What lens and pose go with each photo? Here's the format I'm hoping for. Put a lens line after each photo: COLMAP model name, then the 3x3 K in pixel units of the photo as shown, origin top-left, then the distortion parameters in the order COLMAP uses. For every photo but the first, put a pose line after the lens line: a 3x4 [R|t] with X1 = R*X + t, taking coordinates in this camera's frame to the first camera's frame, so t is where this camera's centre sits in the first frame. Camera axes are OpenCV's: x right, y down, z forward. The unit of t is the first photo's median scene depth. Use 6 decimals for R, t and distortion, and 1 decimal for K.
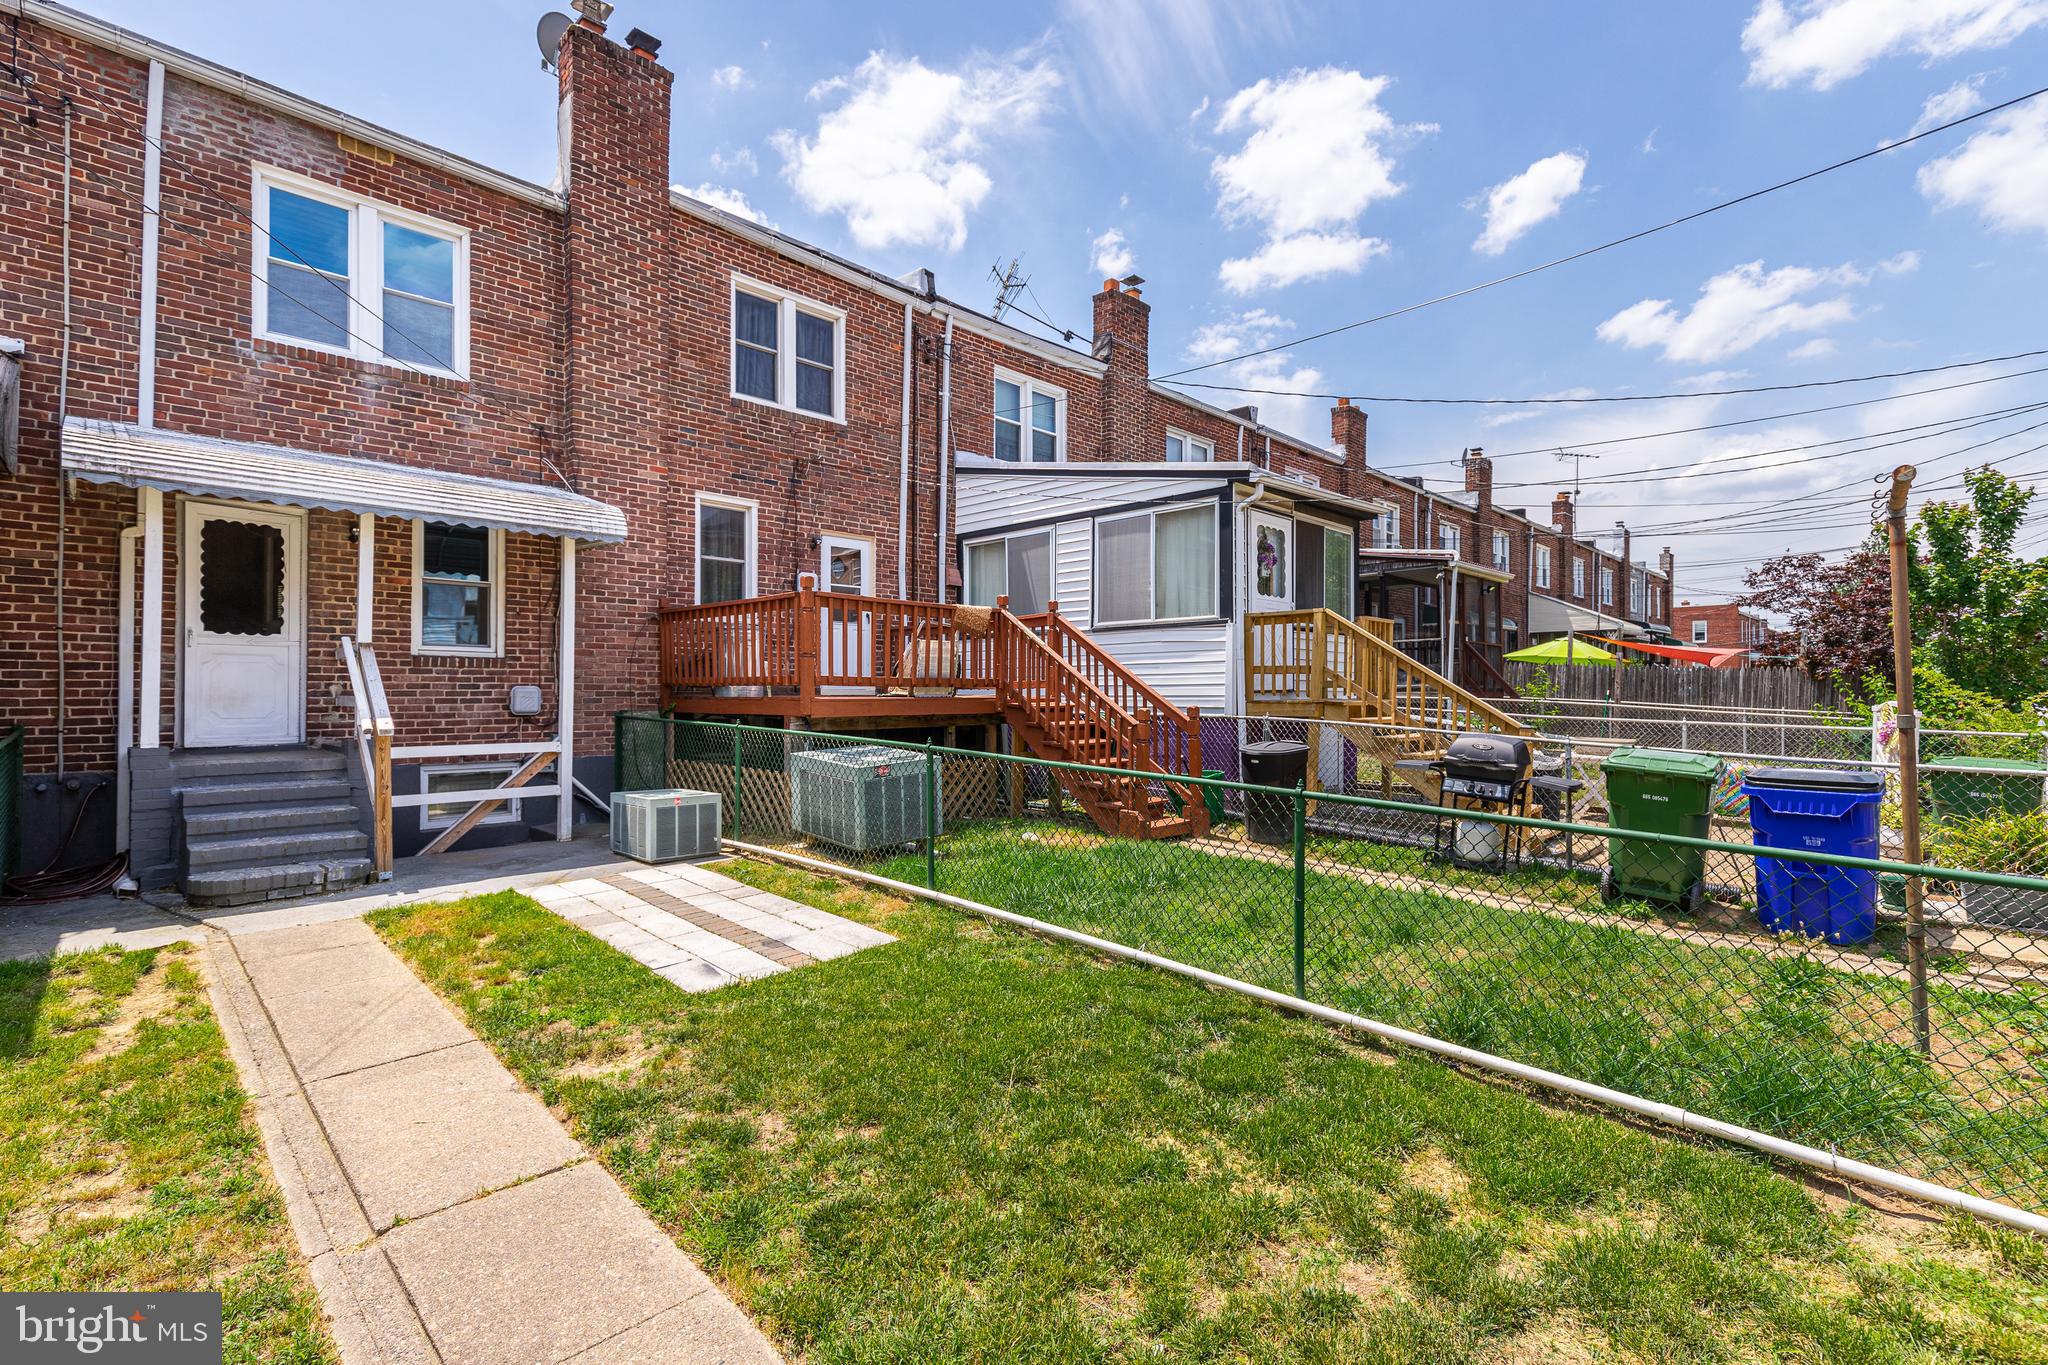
lens RADIAL K [[926.8, 0, 1030.8], [0, 926.8, 684.9], [0, 0, 1]] dist [0.014335, -0.003793]
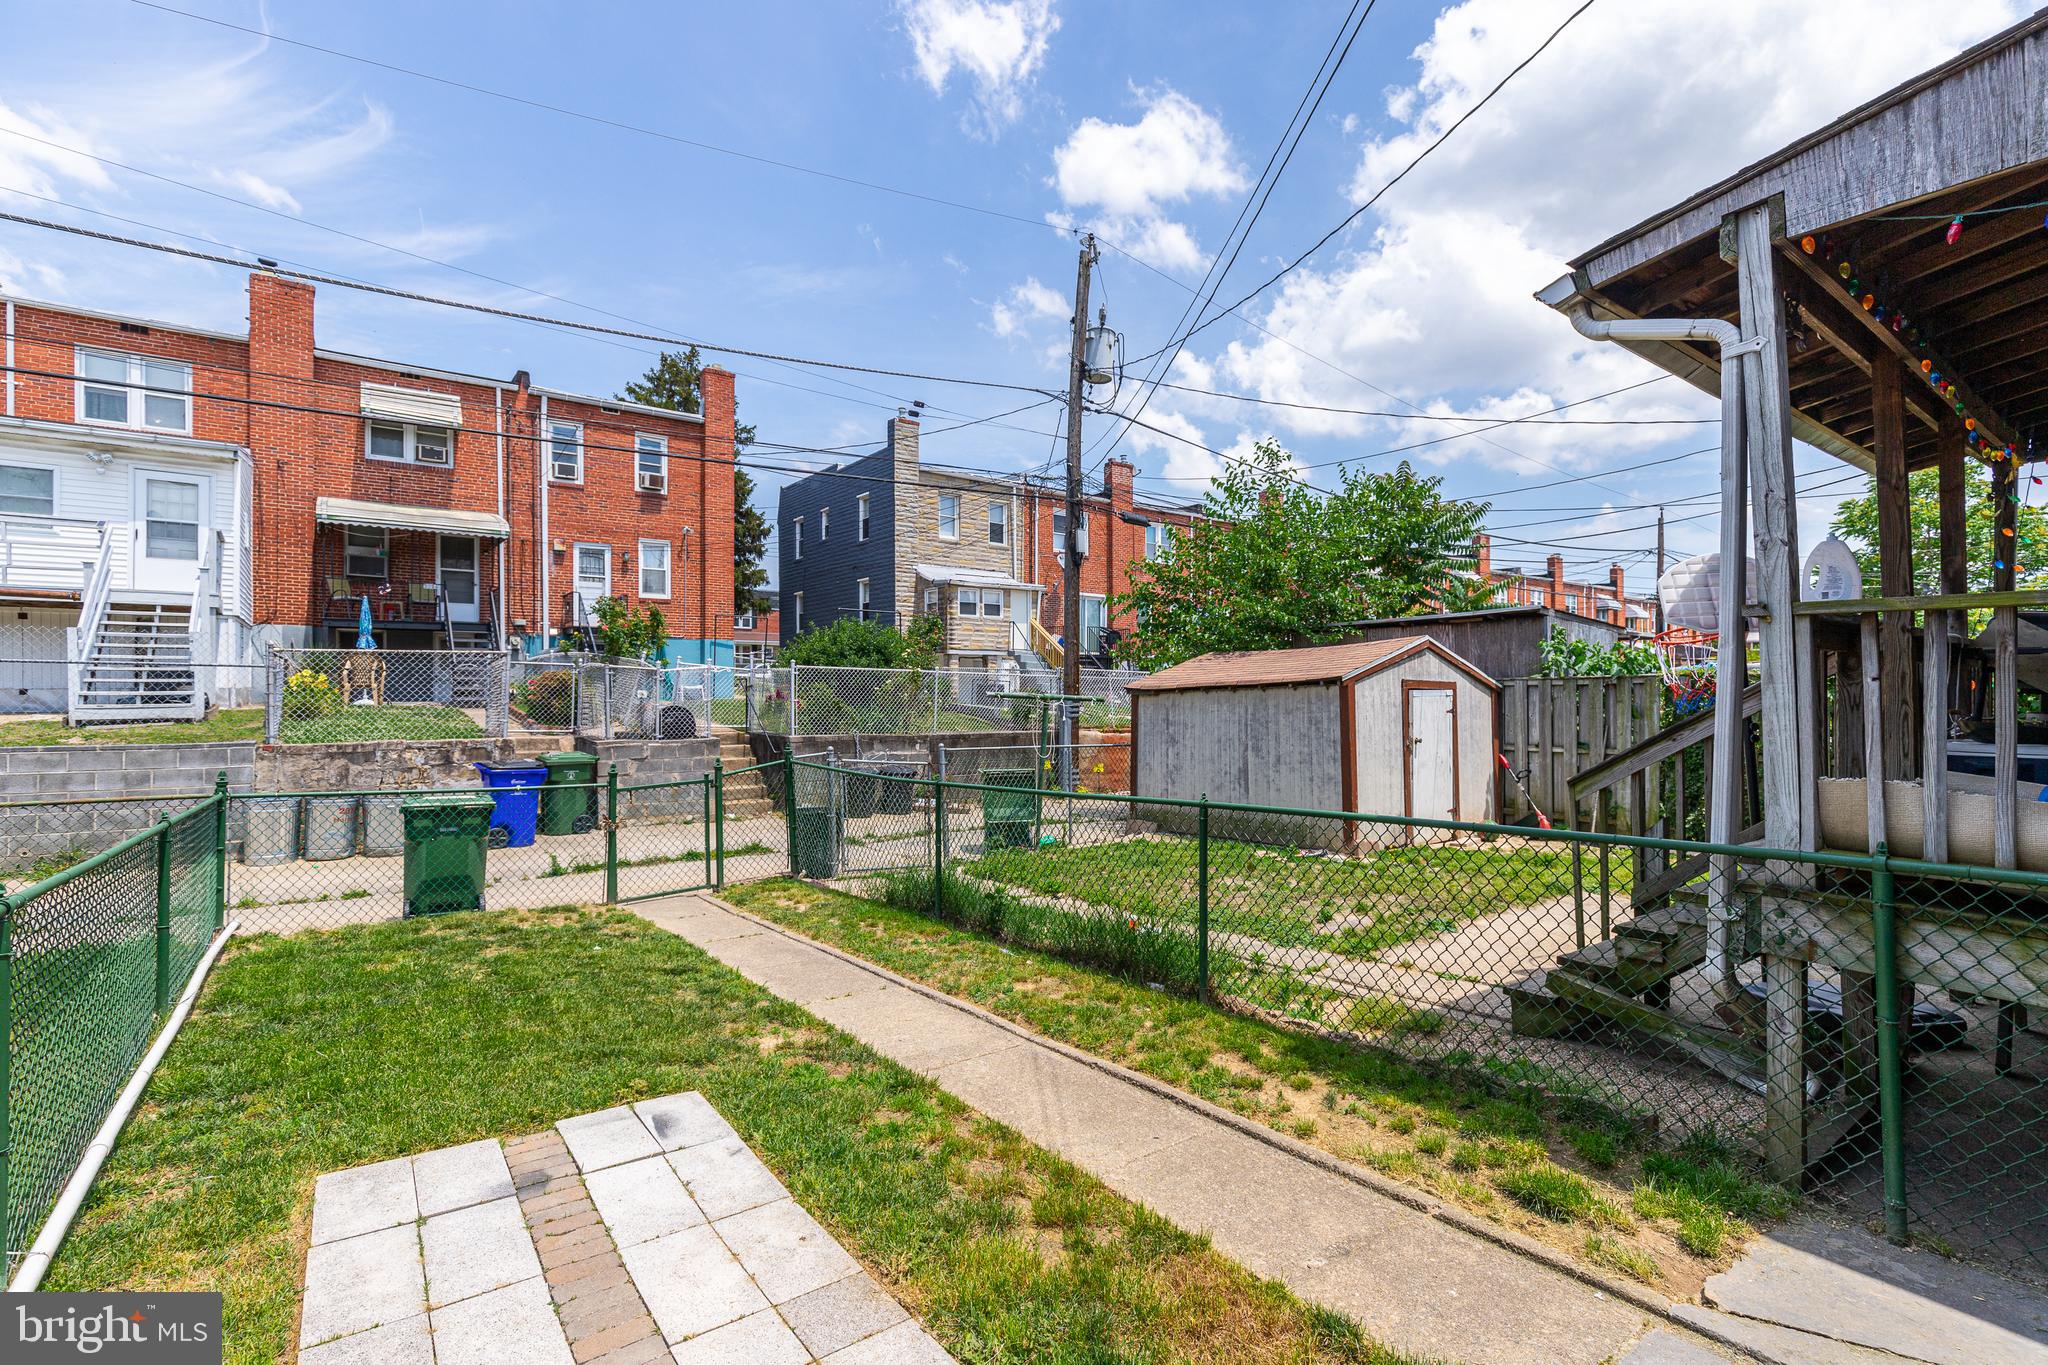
lens RADIAL K [[926.8, 0, 1034.1], [0, 926.8, 685.2], [0, 0, 1]] dist [0.014335, -0.003793]
pose [[-0.990882, 0.002529, 0.134711, -0.398173], [0.000760, 0.999913, -0.013186, -0.012490], [-0.134733, -0.012963, -0.990797, 0.919275]]
